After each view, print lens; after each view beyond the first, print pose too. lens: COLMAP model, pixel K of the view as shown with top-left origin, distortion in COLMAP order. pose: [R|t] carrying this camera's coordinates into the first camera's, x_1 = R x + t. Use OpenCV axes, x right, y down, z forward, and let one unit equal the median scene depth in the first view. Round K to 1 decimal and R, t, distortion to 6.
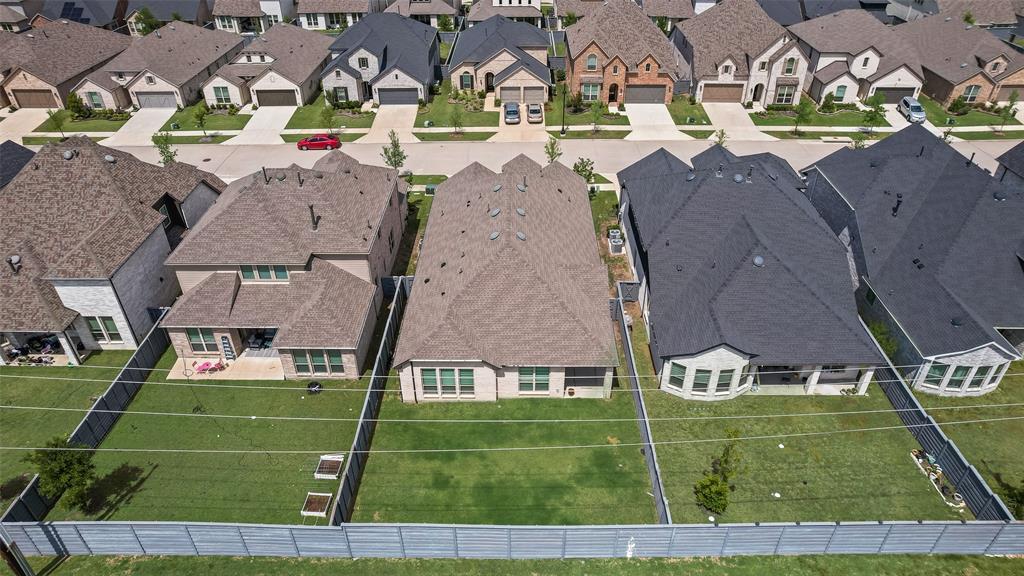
lens RADIAL K [[654.1, 0, 512.1], [0, 654.1, 283.8], [0, 0, 1]] dist [-0.050245, 0.029184]
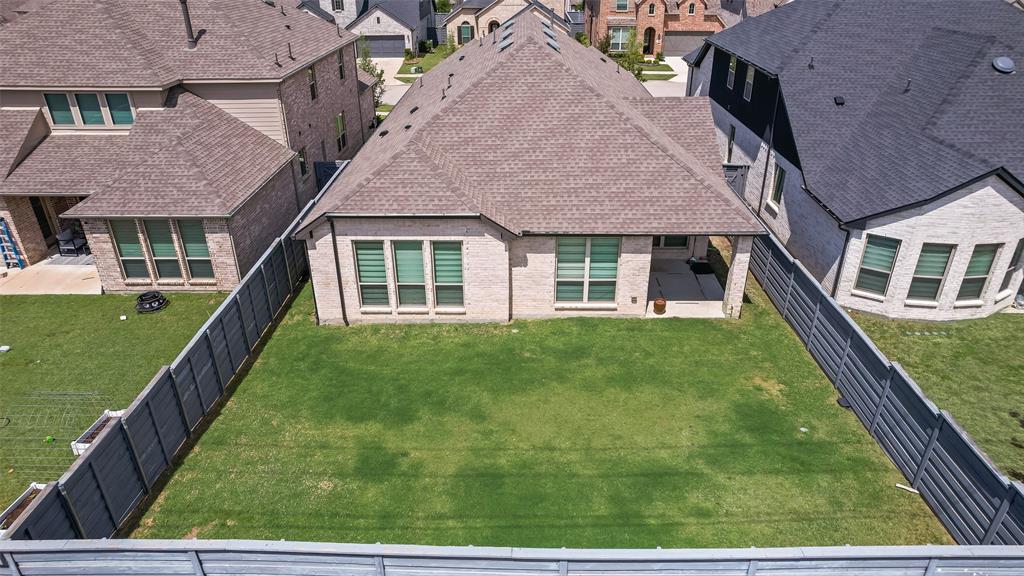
lens RADIAL K [[654.1, 0, 513.8], [0, 654.1, 285.2], [0, 0, 1]] dist [-0.050245, 0.029184]
pose [[0.999995, 0.002932, 0.000641, -0.019693], [-0.002832, 0.992471, -0.122449, 0.201711], [-0.000995, 0.122446, 0.992475, 0.483589]]
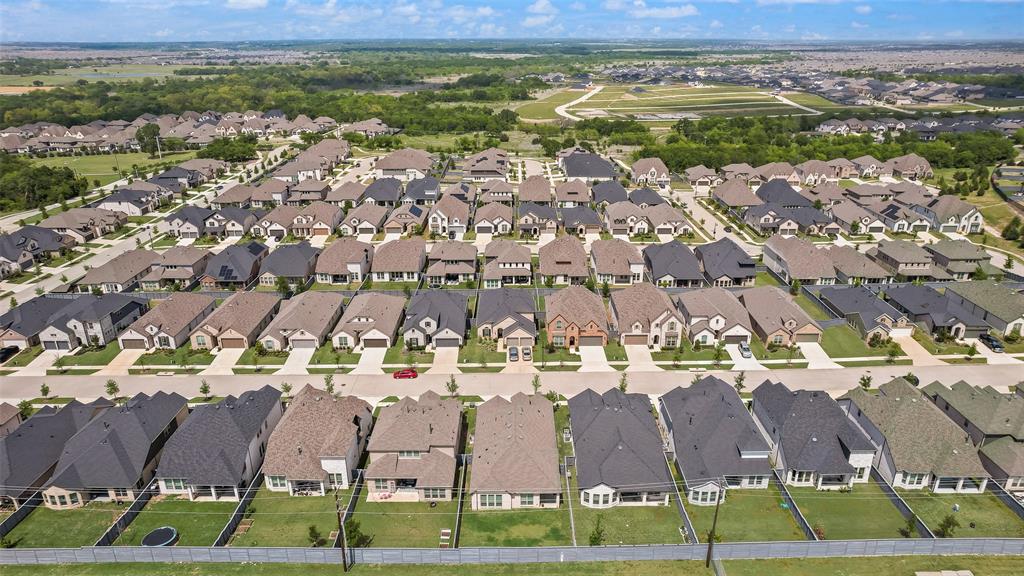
lens RADIAL K [[654.1, 0, 512.0], [0, 654.1, 293.4], [0, 0, 1]] dist [-0.050245, 0.029184]
pose [[0.999955, -0.003970, 0.008560, -0.036225], [0.005810, 0.973864, -0.227058, -0.045376], [-0.007435, 0.227097, 0.973844, -1.409147]]
